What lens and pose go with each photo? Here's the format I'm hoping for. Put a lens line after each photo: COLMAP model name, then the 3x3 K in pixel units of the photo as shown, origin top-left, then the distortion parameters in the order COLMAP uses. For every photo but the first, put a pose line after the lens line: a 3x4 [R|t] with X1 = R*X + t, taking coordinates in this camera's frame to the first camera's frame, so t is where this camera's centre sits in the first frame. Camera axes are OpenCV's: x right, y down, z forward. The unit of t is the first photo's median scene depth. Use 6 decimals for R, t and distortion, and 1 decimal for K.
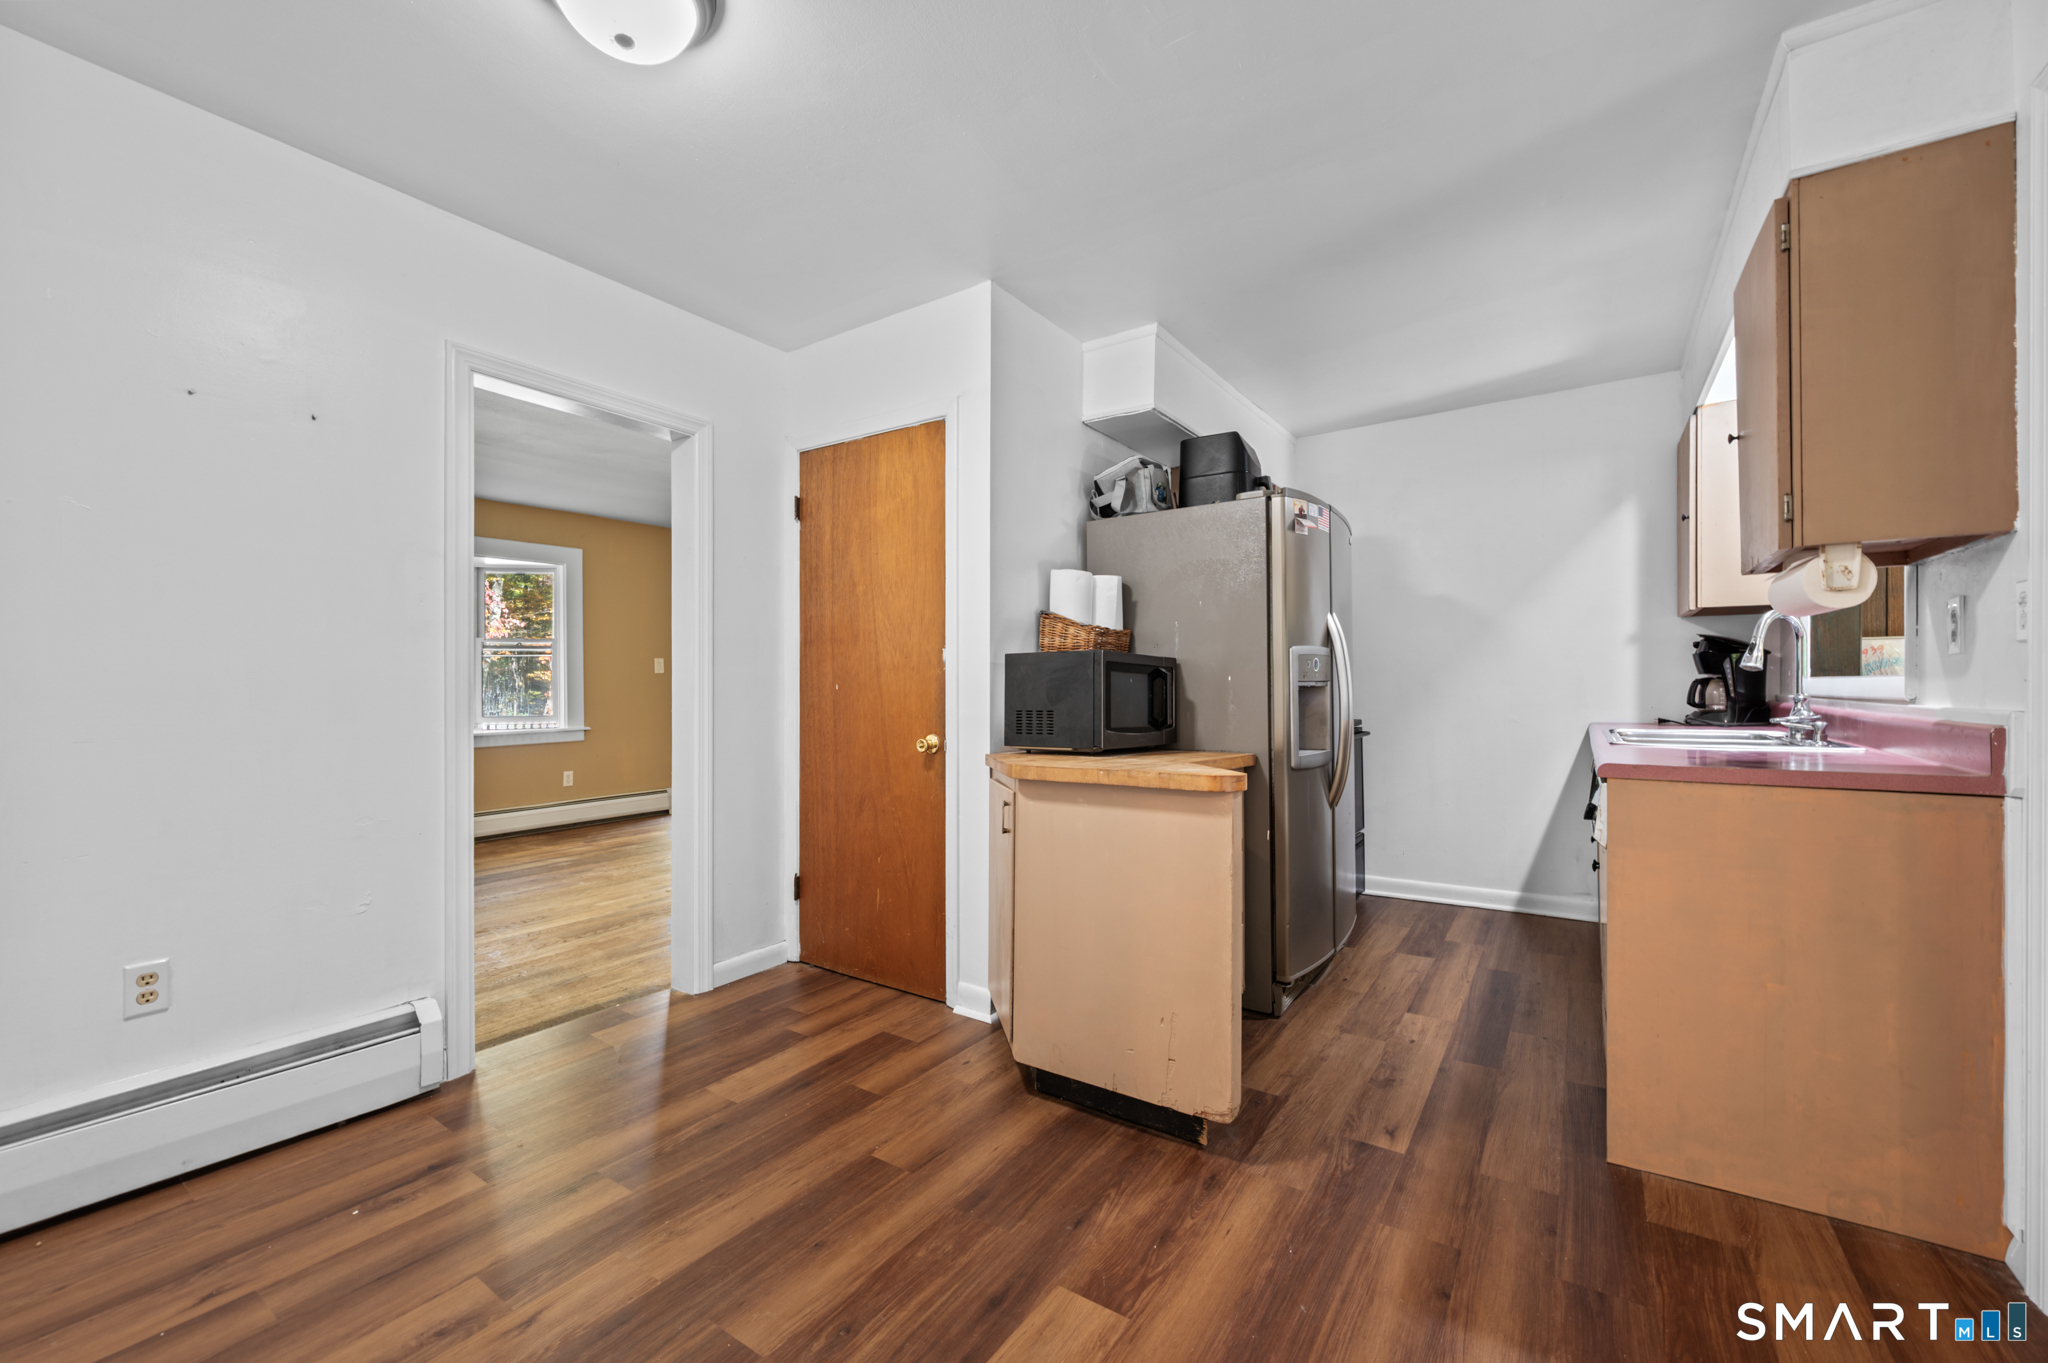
lens RADIAL K [[824.3, 0, 1031.5], [0, 824.3, 670.4], [0, 0, 1]] dist [0.000723, -0.000185]
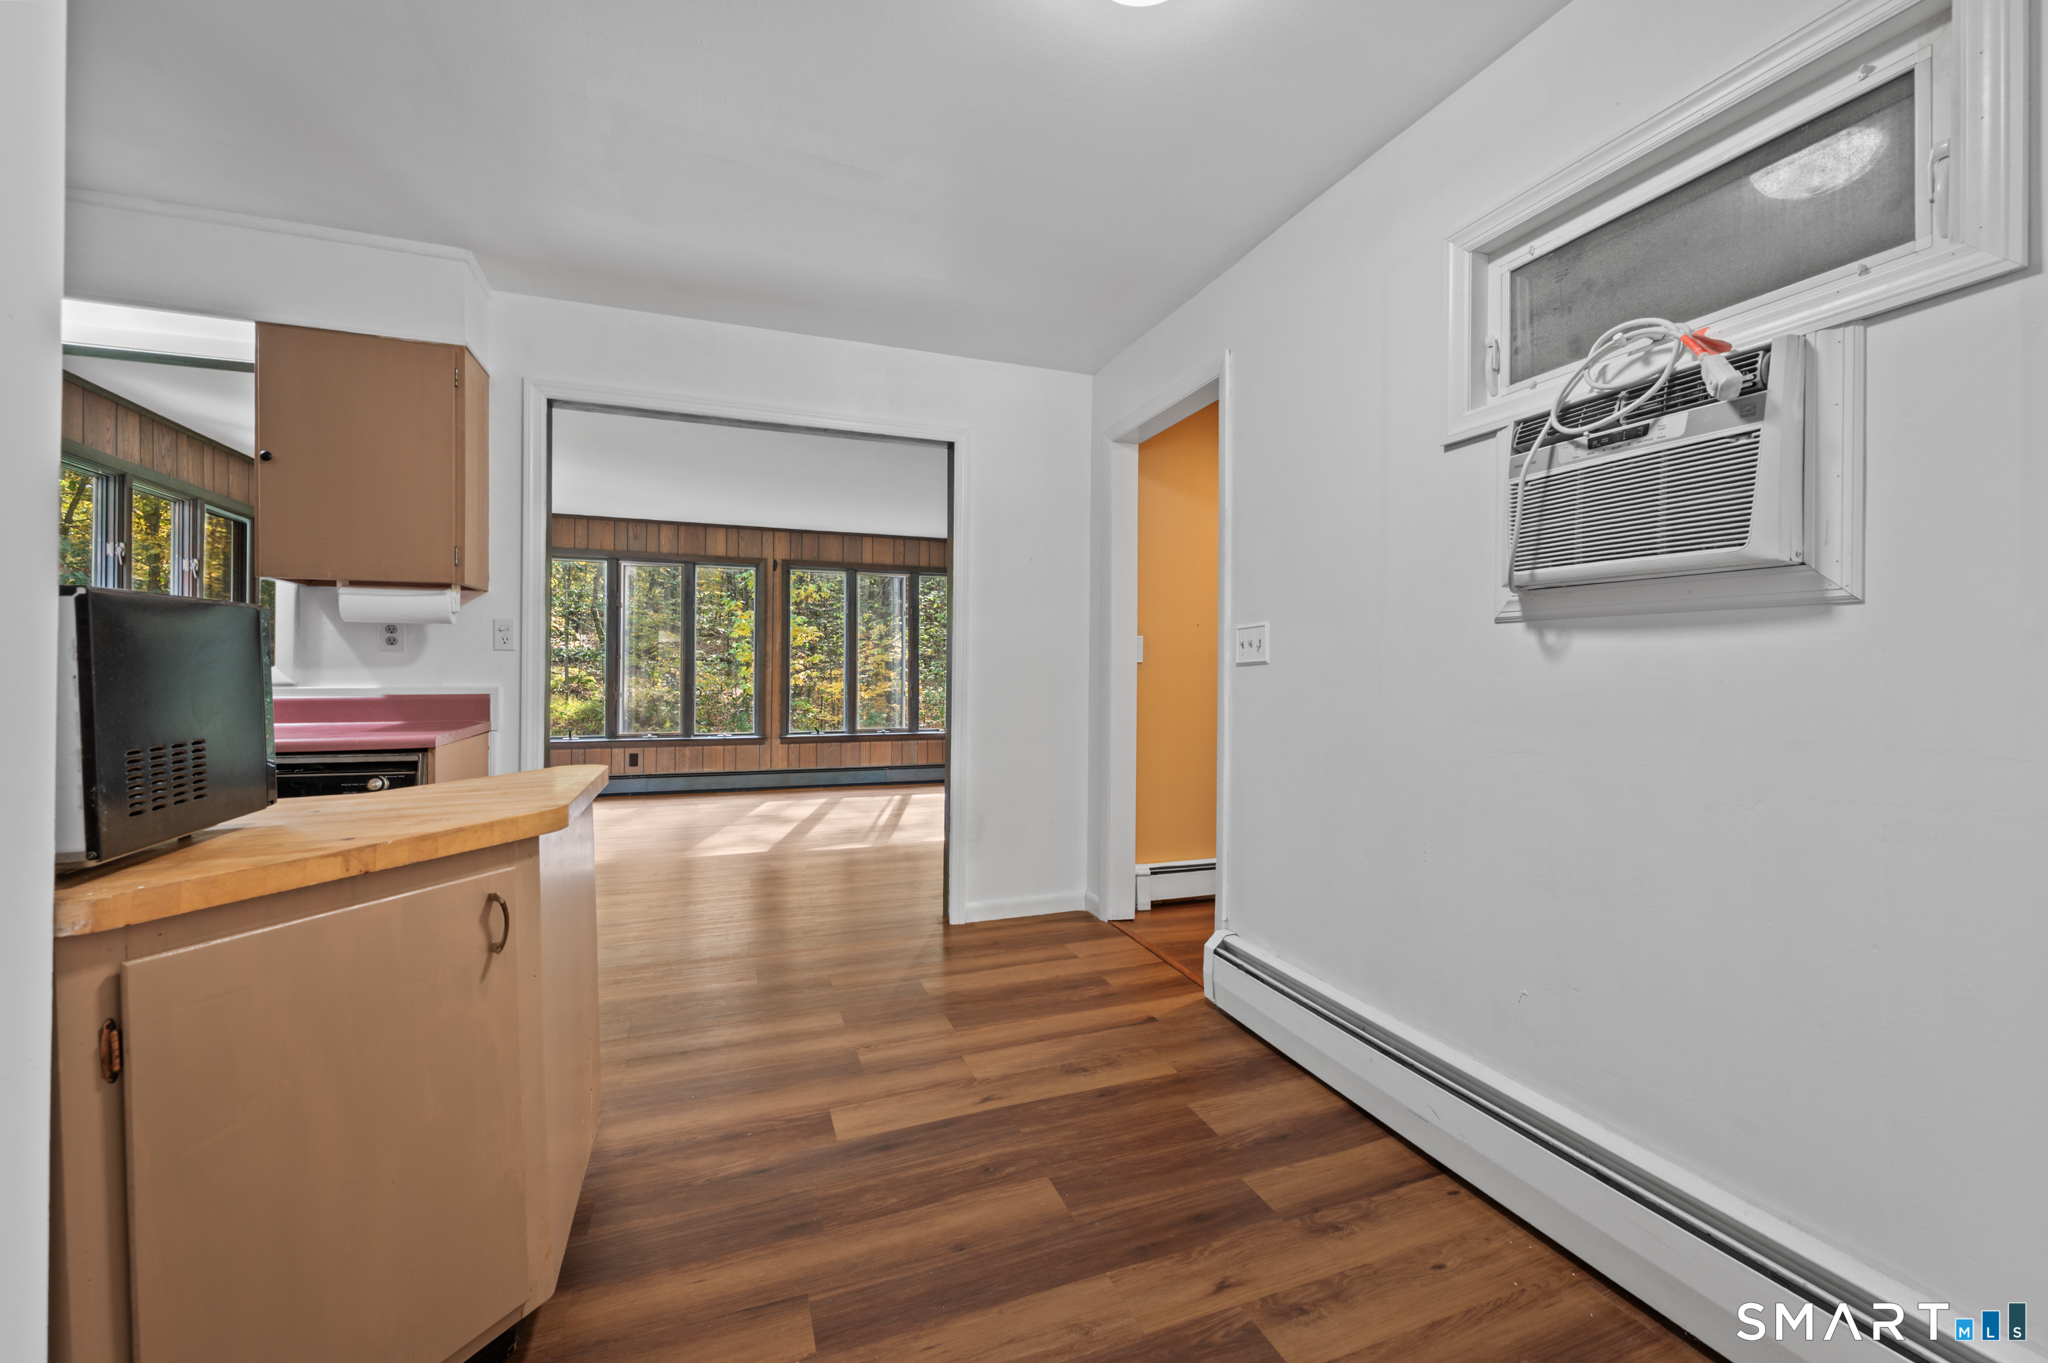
lens RADIAL K [[824.3, 0, 1031.5], [0, 824.3, 670.4], [0, 0, 1]] dist [0.000723, -0.000185]
pose [[-0.819182, -0.000762, 0.573534, -0.737147], [-0.010007, 0.999866, -0.012965, 0.020066], [-0.573447, -0.016360, -0.819079, 1.464514]]
